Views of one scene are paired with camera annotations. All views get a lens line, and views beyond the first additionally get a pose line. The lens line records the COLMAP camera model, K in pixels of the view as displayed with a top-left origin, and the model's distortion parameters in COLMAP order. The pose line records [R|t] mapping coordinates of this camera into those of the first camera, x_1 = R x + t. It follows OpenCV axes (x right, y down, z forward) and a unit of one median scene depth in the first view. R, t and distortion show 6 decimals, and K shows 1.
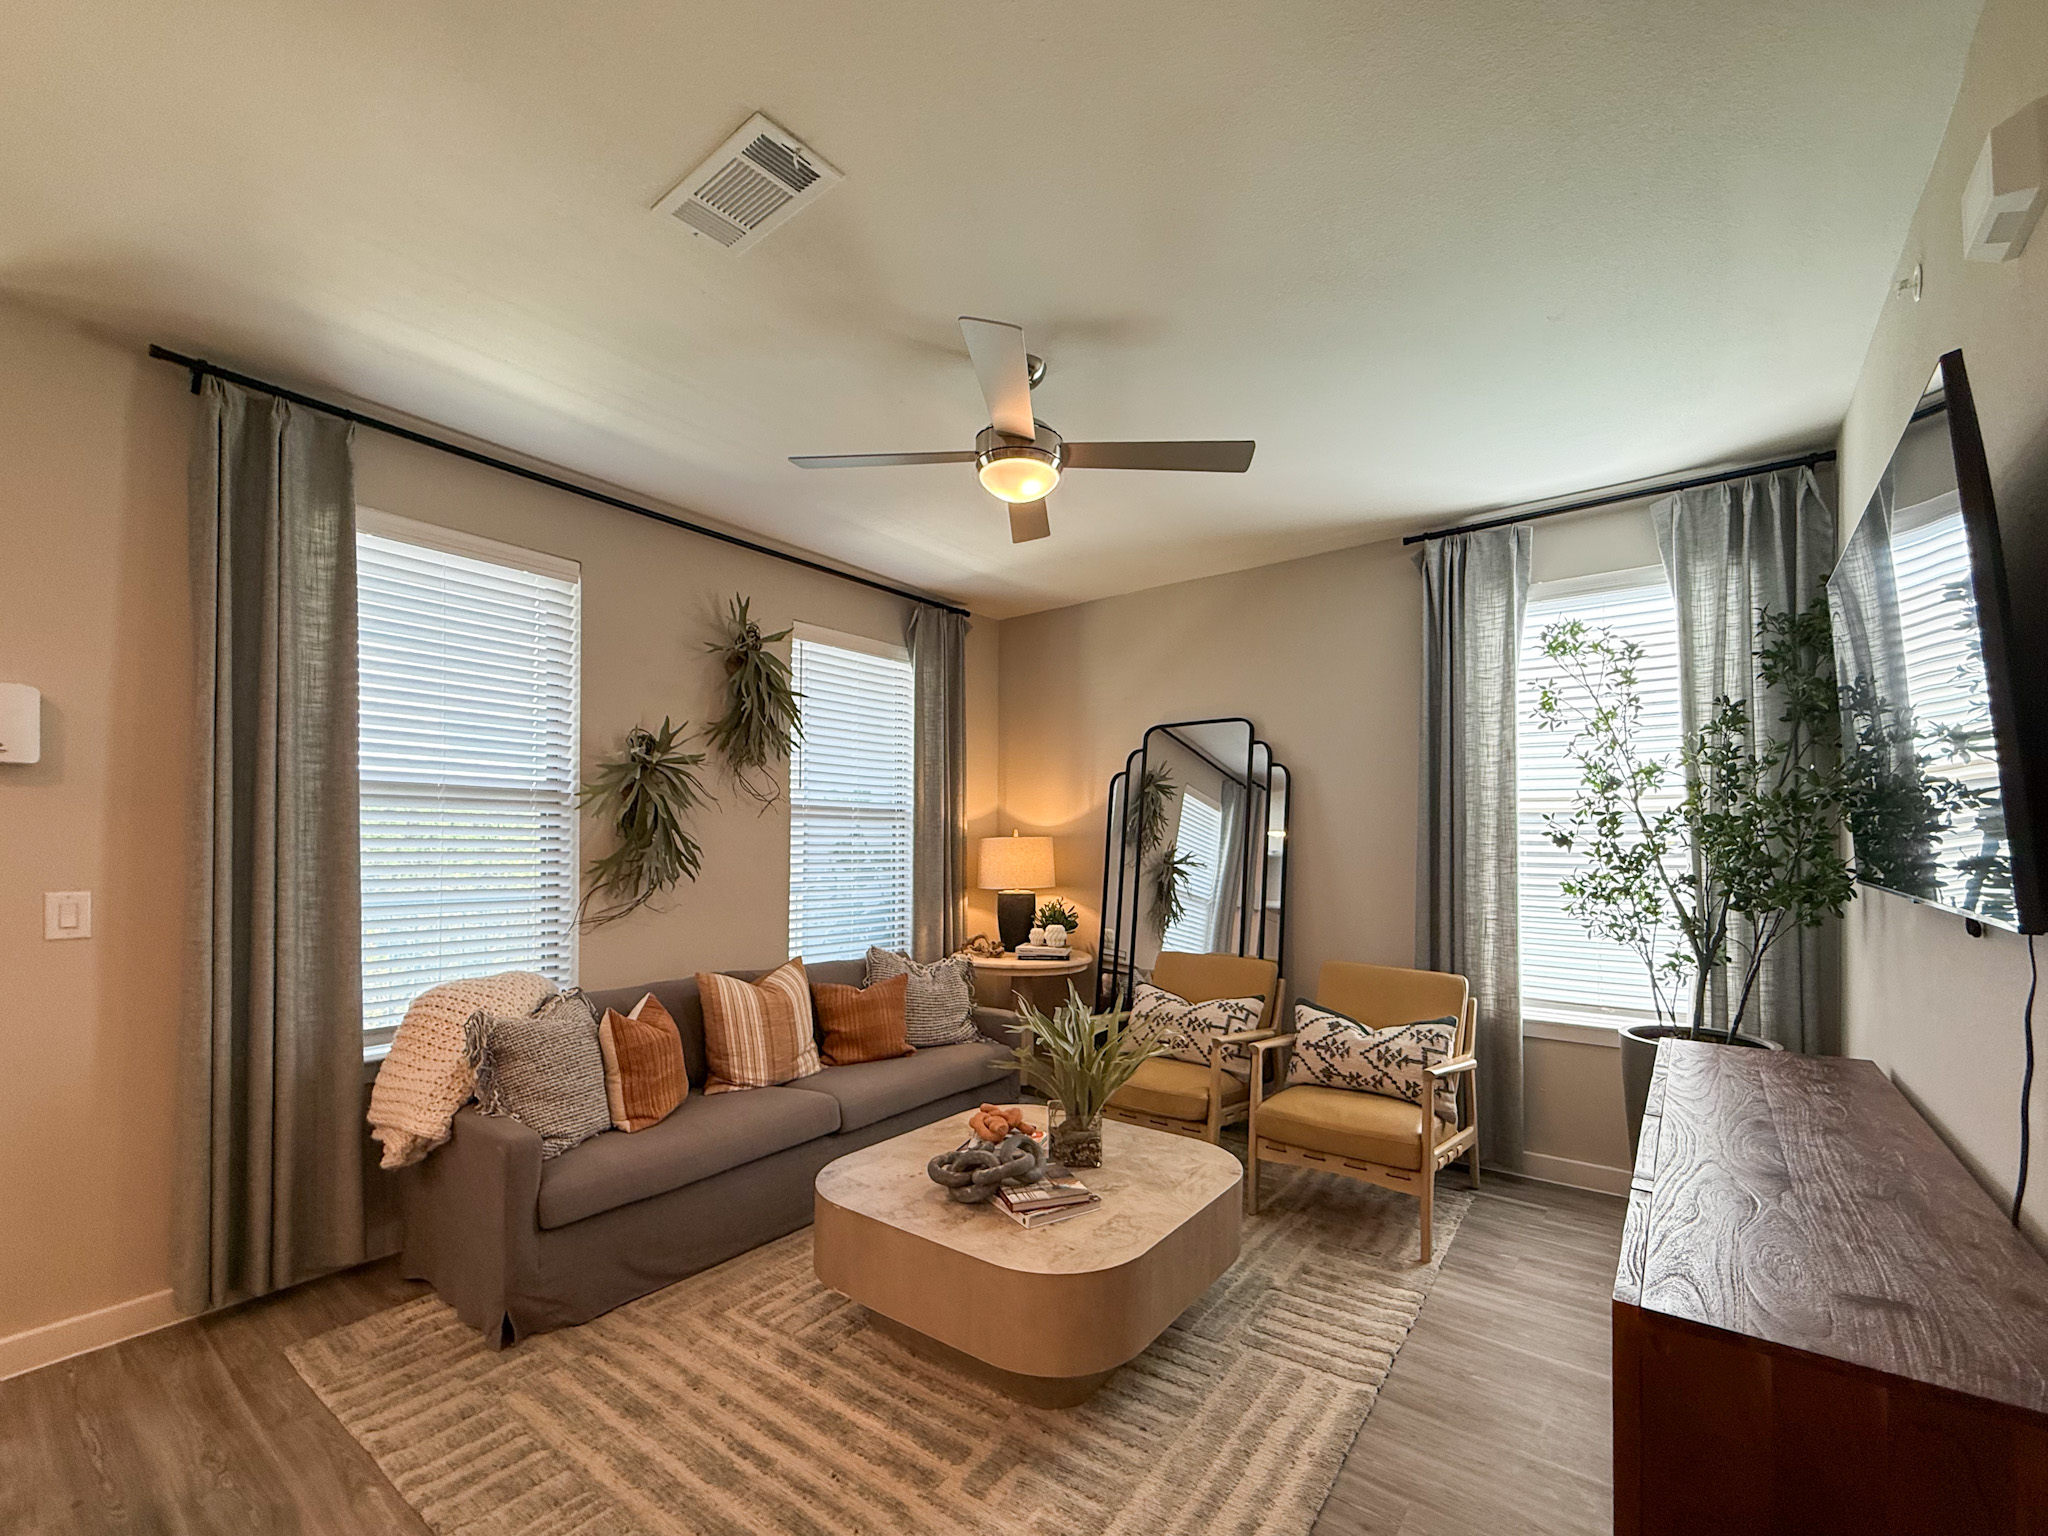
lens RADIAL K [[879.4, 0, 1023.4], [0, 879.4, 829.3], [0, 0, 1]] dist [0.000137, -0.000024]
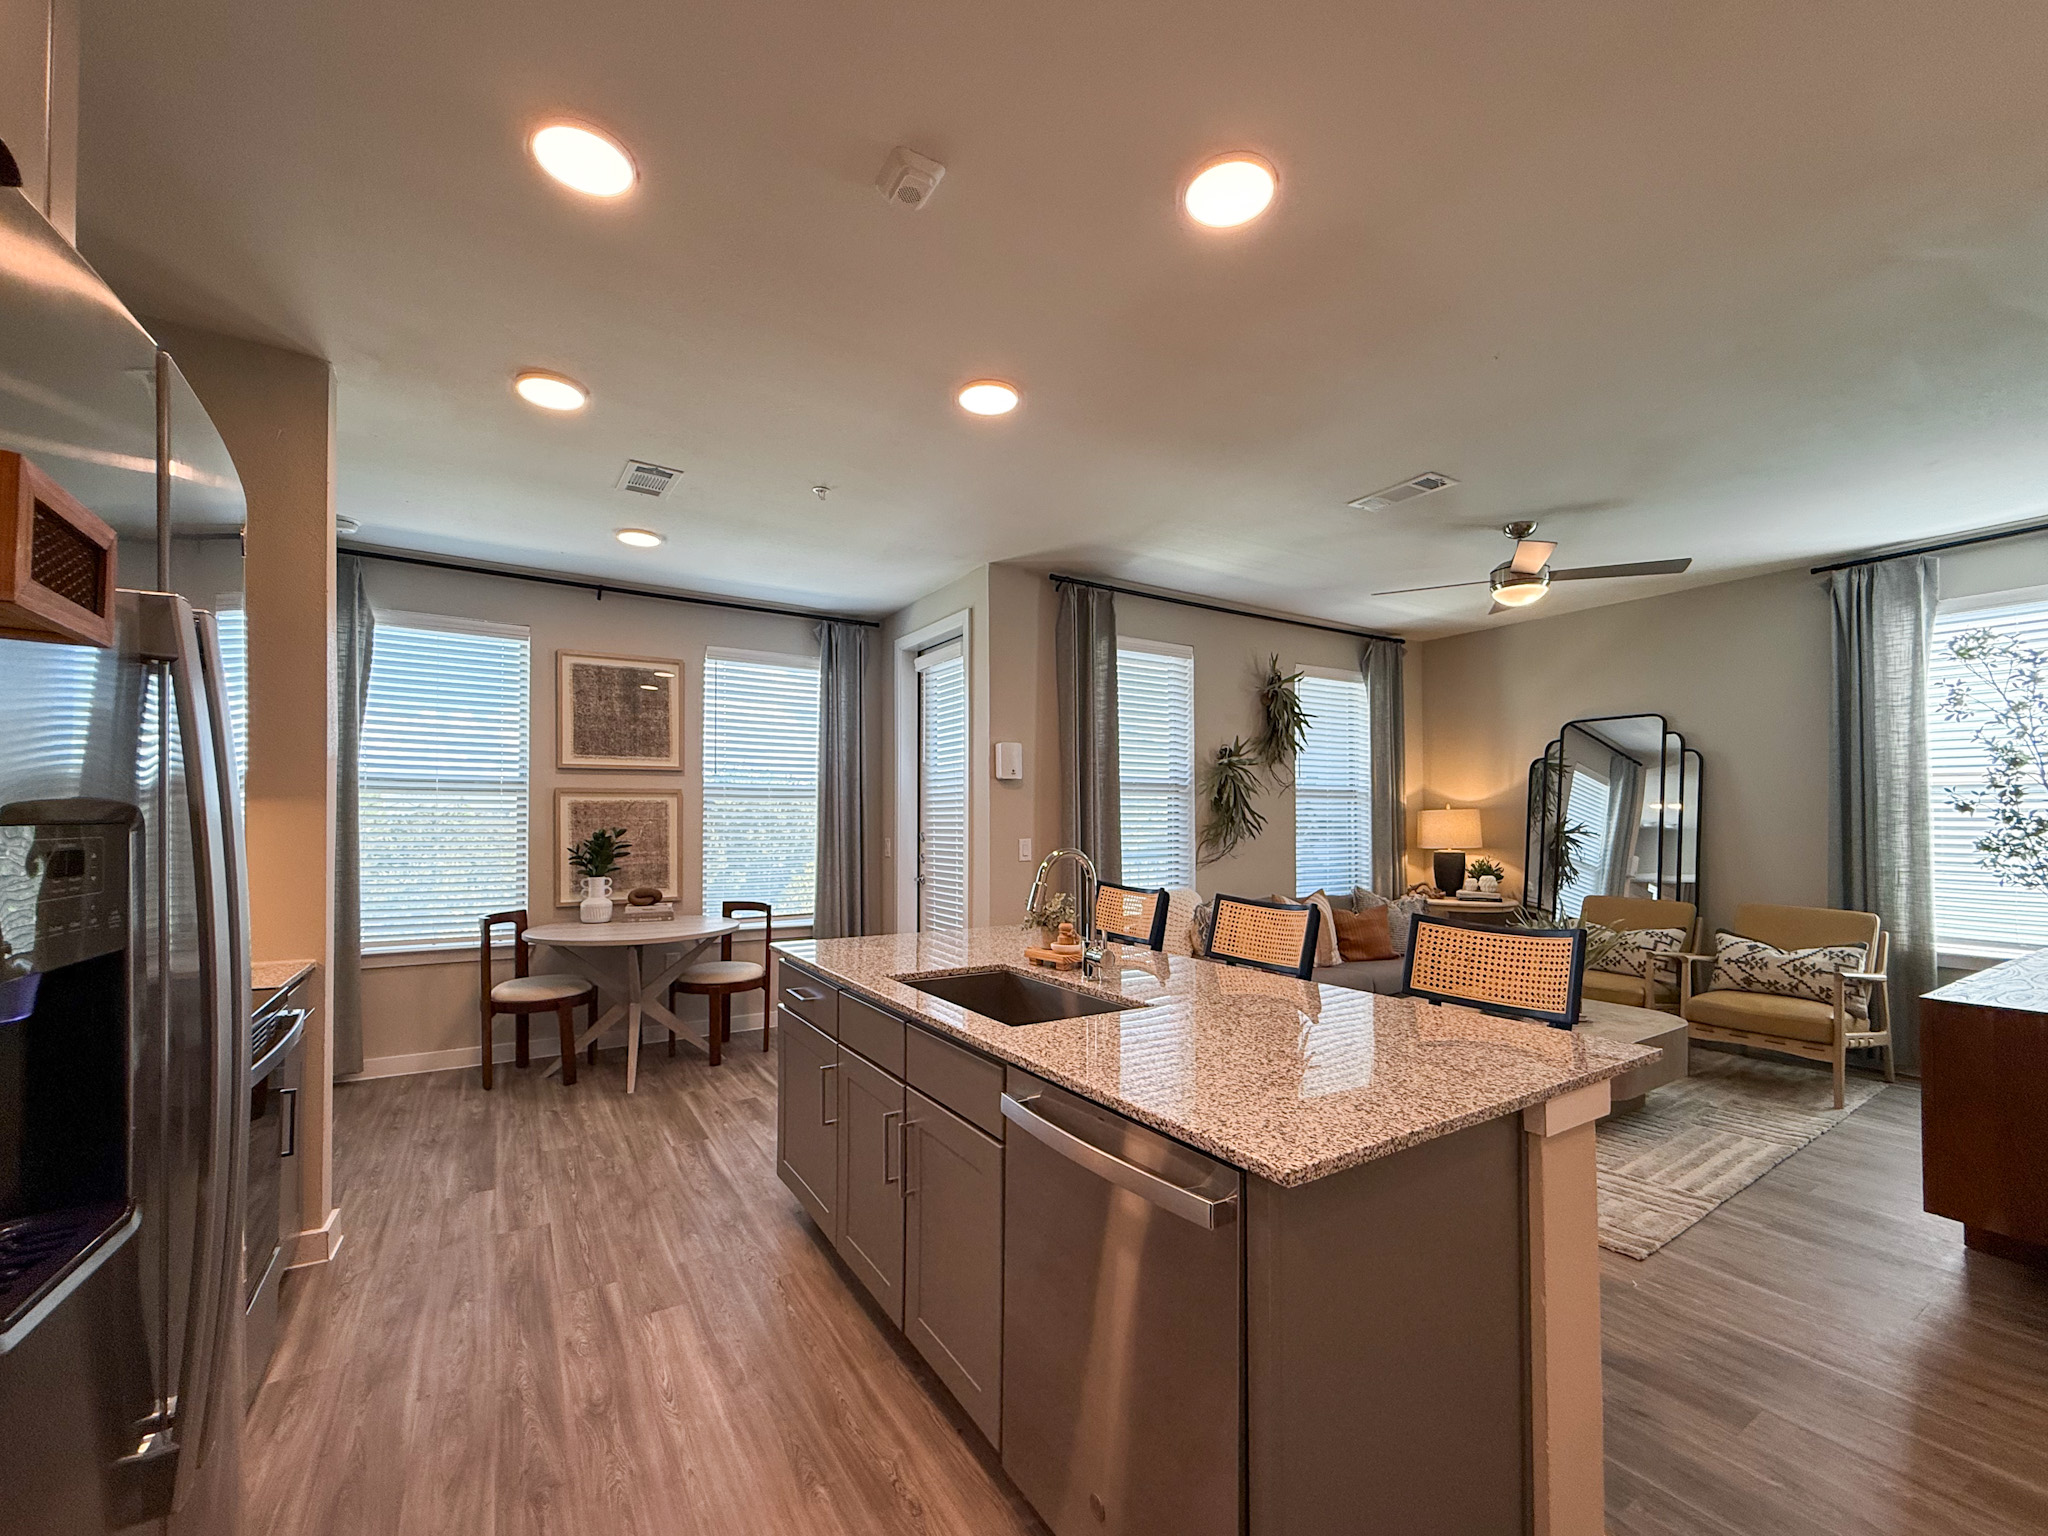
lens RADIAL K [[852.8, 0, 1030.1], [0, 852.8, 801.4], [0, 0, 1]] dist [-0.001814, -0.000786]
pose [[0.942242, -0.012417, -0.334704, -0.232279], [0.010980, 0.999921, -0.006185, -0.003370], [0.334754, 0.002152, 0.942303, -0.555945]]
